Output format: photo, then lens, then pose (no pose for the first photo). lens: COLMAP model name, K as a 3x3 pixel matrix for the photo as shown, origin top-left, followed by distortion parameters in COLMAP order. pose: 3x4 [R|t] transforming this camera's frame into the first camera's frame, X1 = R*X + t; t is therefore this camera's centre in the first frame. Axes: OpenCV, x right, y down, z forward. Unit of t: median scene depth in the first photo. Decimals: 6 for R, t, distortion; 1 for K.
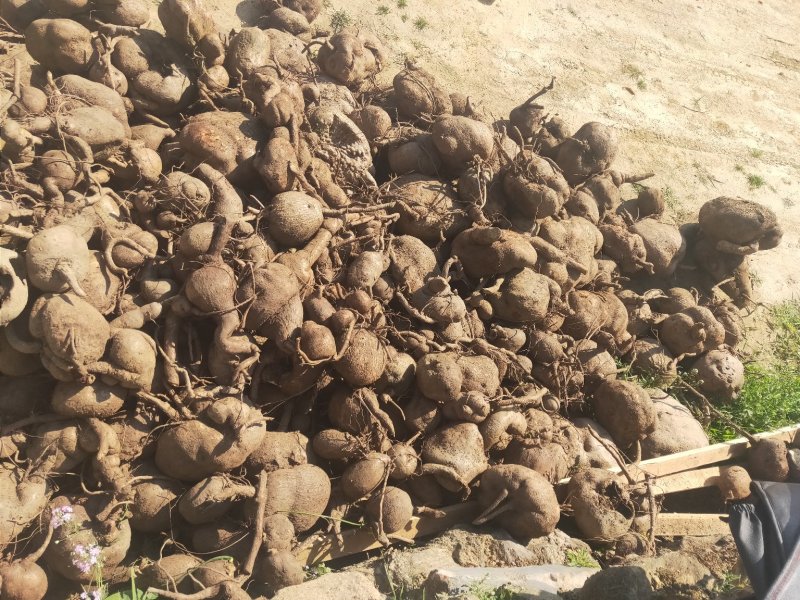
lens RADIAL K [[614.3, 0, 405.1], [0, 614.3, 298.8], [0, 0, 1]] dist [0.044112, -0.024630]
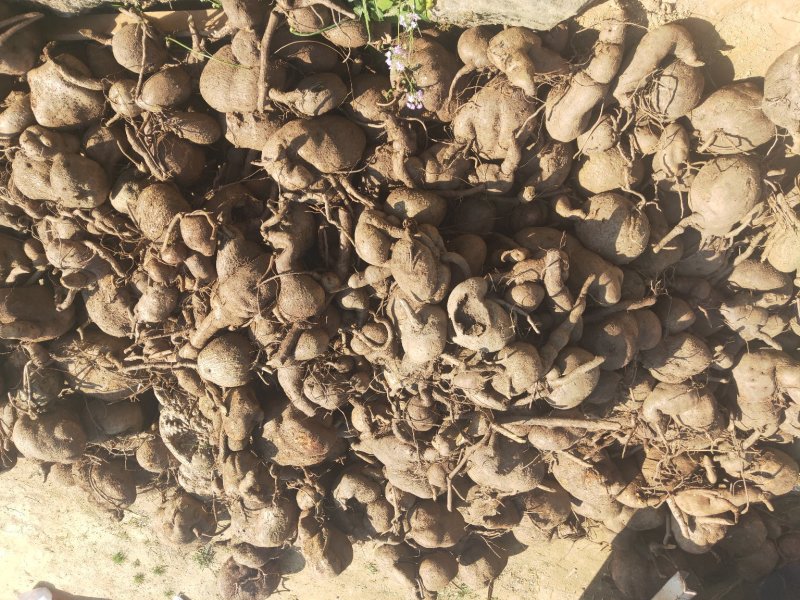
lens RADIAL K [[614.3, 0, 398.5], [0, 614.3, 303.4], [0, 0, 1]] dist [0.044112, -0.024630]
pose [[-0.957147, -0.082900, -0.277485, -0.157239], [0.091407, -0.995654, -0.017840, 0.004774], [-0.274800, -0.042439, 0.960564, -0.038266]]
